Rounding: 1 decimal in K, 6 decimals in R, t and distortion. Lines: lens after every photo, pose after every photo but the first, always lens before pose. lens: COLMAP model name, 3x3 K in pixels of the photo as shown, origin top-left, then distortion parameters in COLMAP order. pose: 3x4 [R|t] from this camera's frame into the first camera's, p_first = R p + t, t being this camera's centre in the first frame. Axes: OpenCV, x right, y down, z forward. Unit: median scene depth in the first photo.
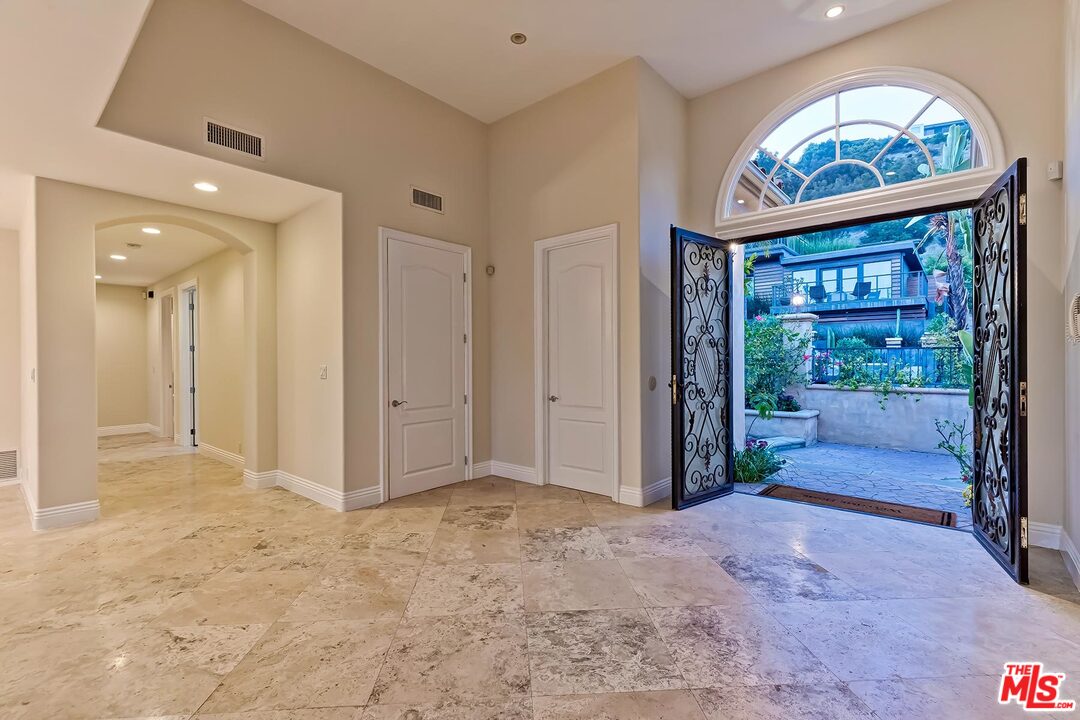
lens RADIAL K [[490.9, 0, 530.2], [0, 490.9, 363.2], [0, 0, 1]] dist [0.005364, -0.000477]
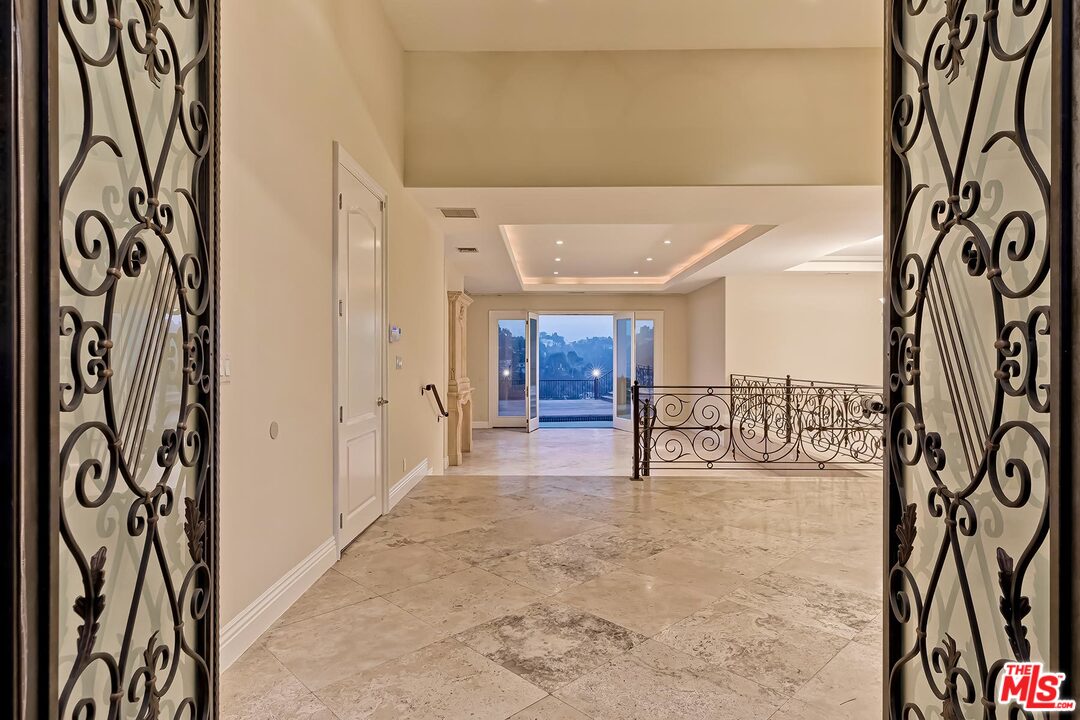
lens RADIAL K [[561.1, 0, 540.0], [0, 561.1, 360.0], [0, 0, 1]] dist [-0.002984, -0.000412]
pose [[-0.756795, 0.005287, -0.653631, 1.164630], [-0.000169, 0.999966, 0.008285, 0.009619], [0.653652, 0.006380, -0.756768, 1.764658]]
